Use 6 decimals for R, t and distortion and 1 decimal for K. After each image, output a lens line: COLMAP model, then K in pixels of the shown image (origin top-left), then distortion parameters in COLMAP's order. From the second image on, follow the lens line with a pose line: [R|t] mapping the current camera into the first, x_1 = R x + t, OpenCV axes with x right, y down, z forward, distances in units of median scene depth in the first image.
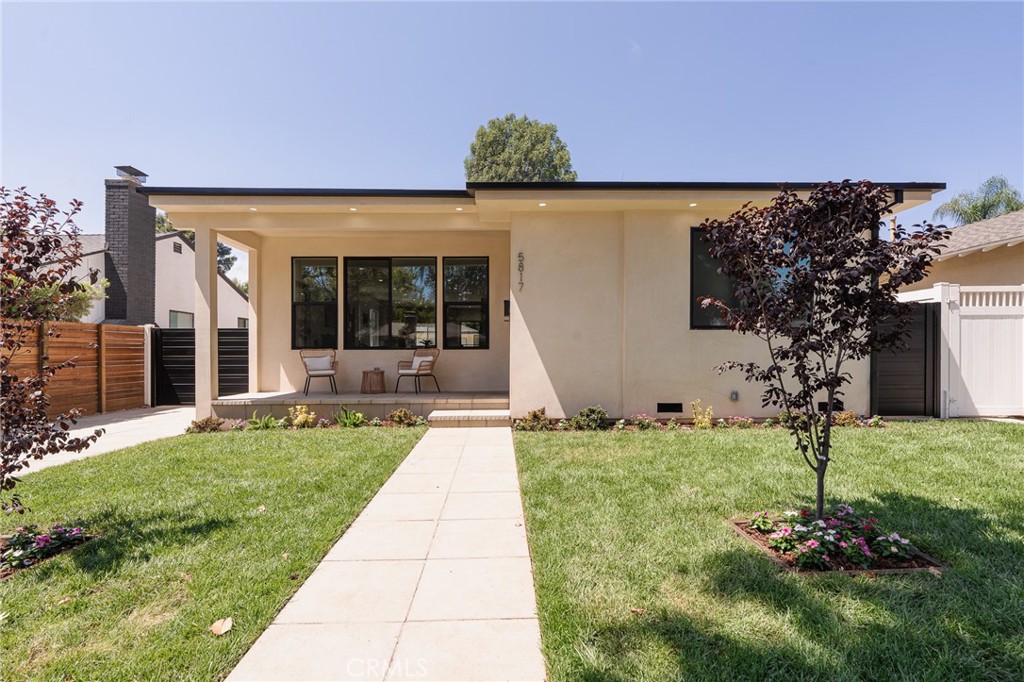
lens RADIAL K [[476.3, 0, 507.8], [0, 476.3, 357.3], [0, 0, 1]] dist [-0.002576, 0.000411]
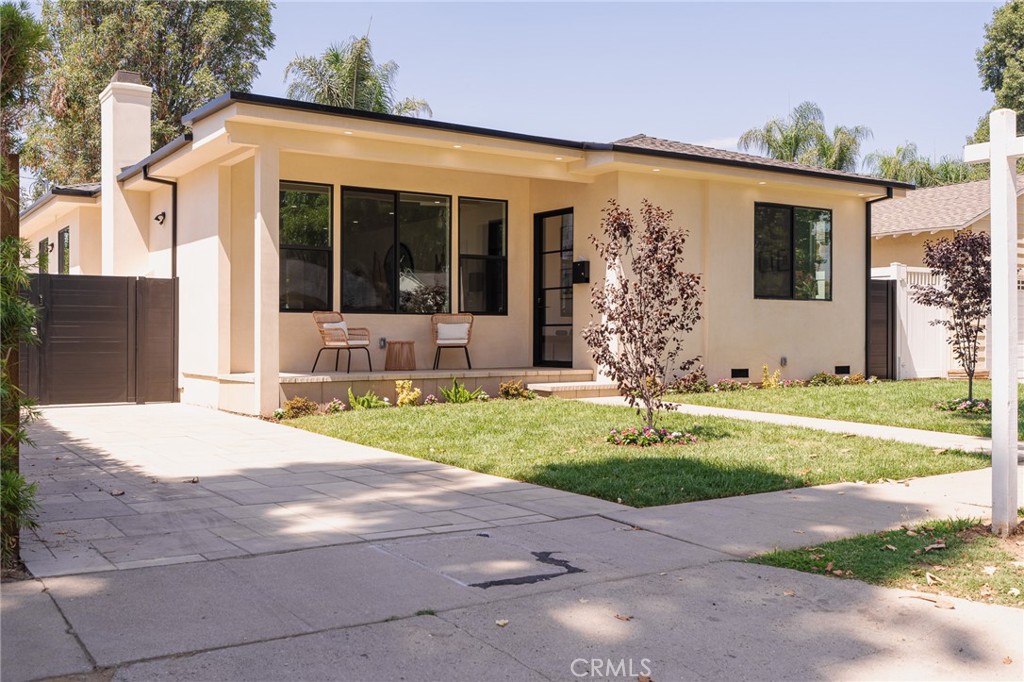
lens RADIAL K [[1034.0, 0, 511.5], [0, 1034.0, 339.4], [0, 0, 1]] dist [0.002208, 0.000000]
pose [[0.834026, 0.001801, 0.551722, -1.253812], [0.000667, 0.999991, -0.004273, 0.039150], [-0.551724, 0.003931, 0.834017, -0.577842]]
